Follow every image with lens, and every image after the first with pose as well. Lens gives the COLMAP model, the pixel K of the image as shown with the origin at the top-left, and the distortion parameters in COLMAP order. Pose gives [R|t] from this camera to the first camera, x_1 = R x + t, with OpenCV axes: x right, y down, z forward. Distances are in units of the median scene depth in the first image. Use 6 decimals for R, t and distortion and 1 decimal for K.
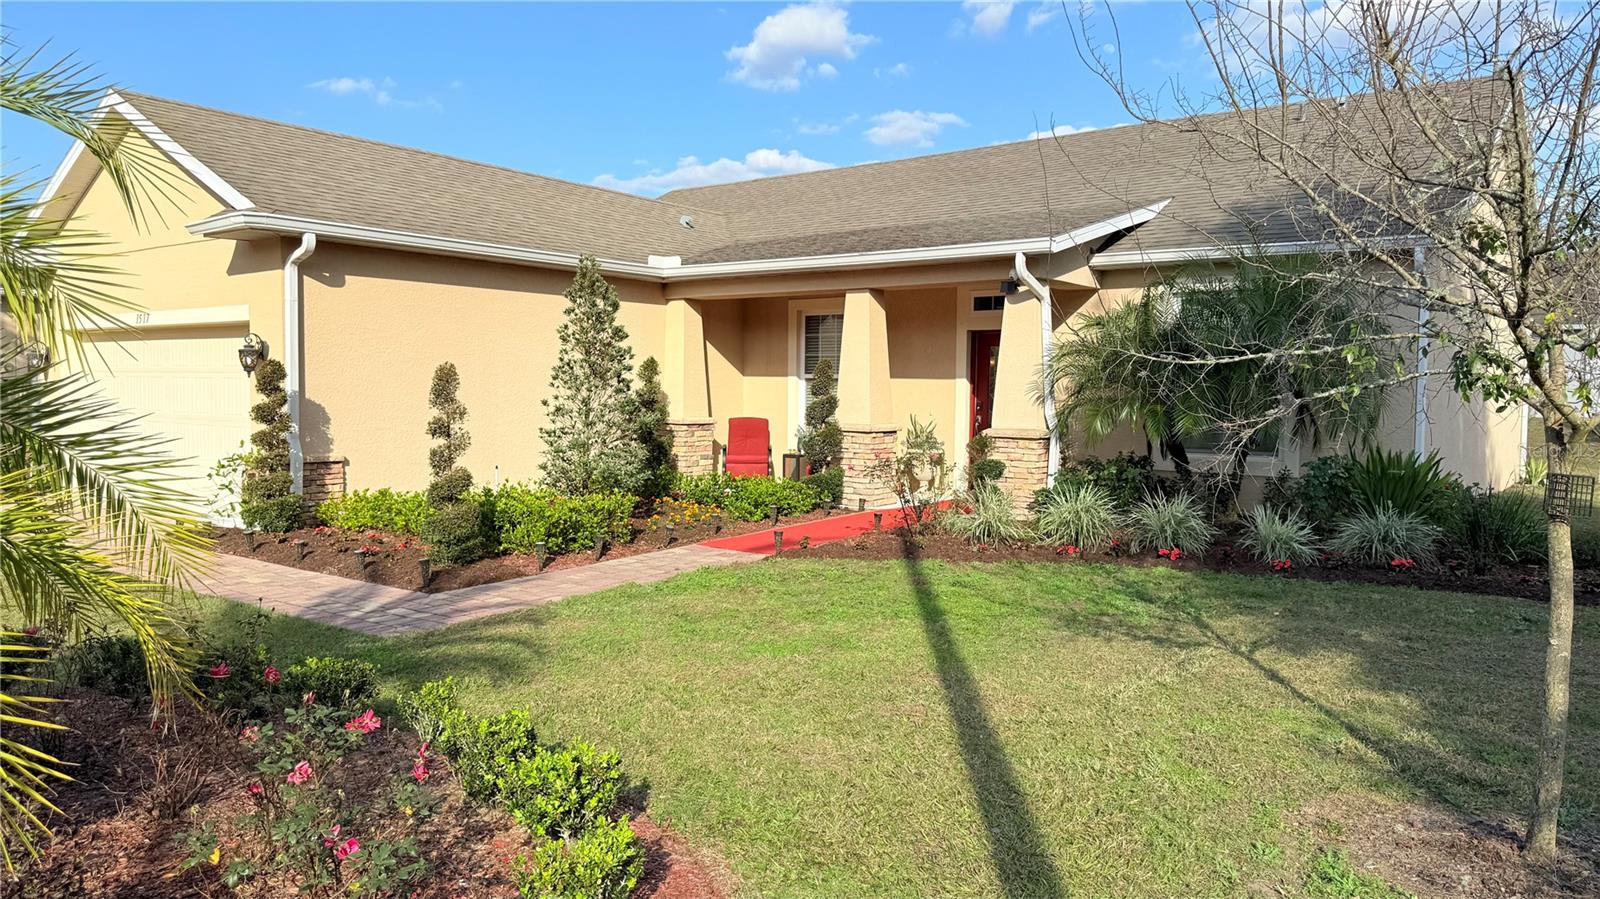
lens RADIAL K [[1157.0, 0, 800.0], [0, 1157.0, 449.5], [0, 0, 1]] dist [0.008064, 0.001378]
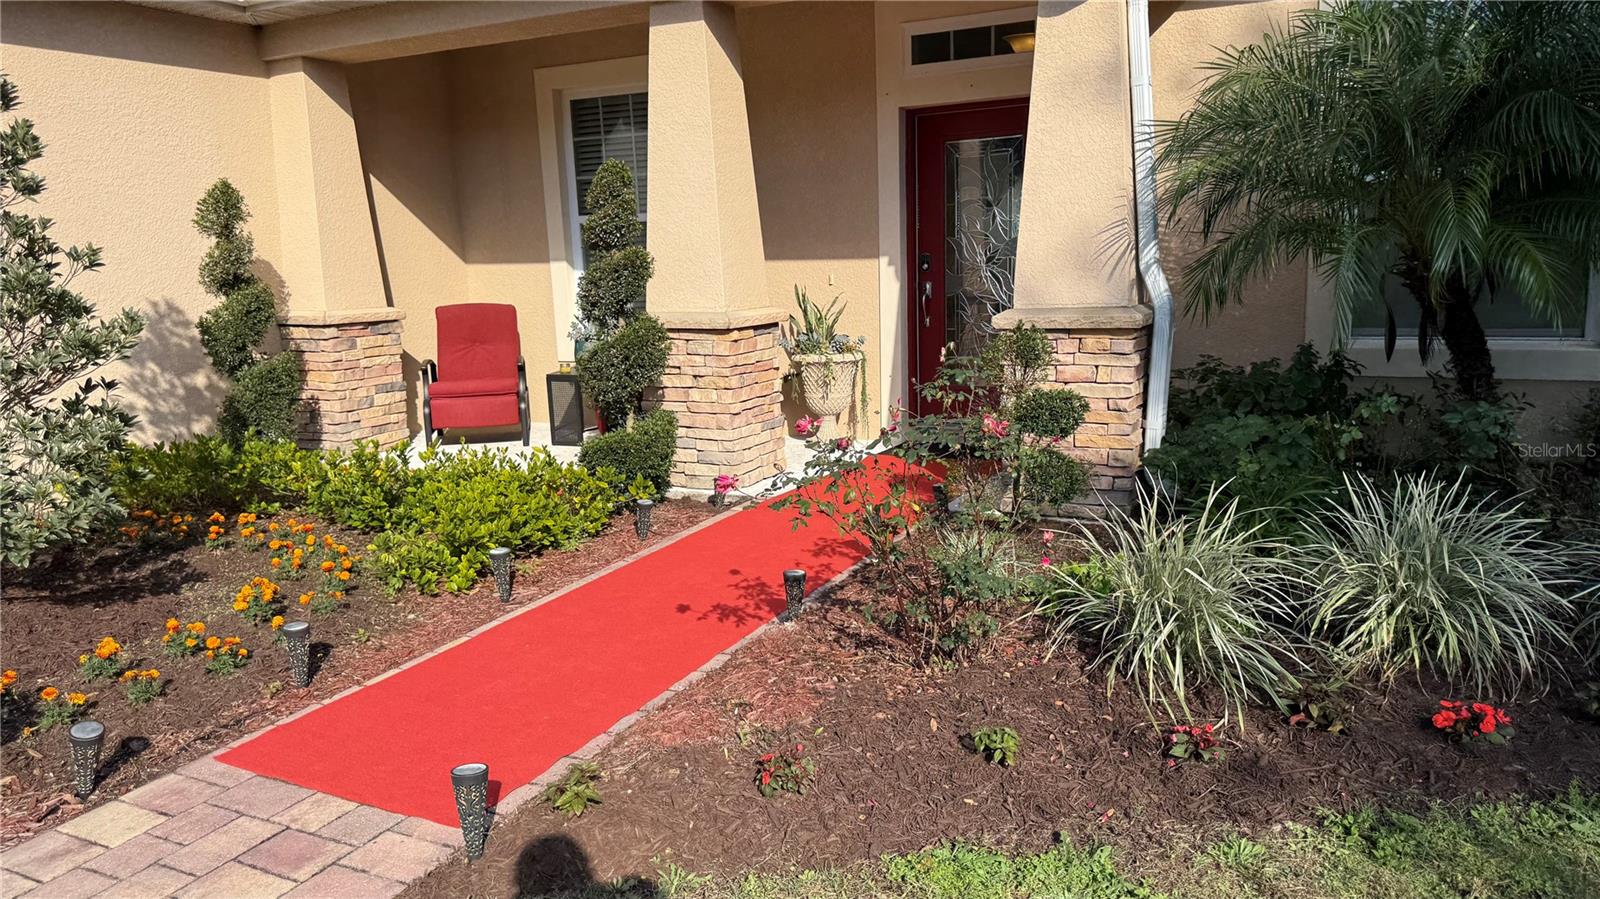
lens RADIAL K [[1118.4, 0, 885.8], [0, 1118.4, 451.3], [0, 0, 1]] dist [-0.006126, -0.002445]
pose [[0.969448, -0.071965, 0.234505, 0.012880], [0.043475, 0.991270, 0.124477, -0.017878], [-0.241416, -0.110478, 0.964113, 0.499126]]
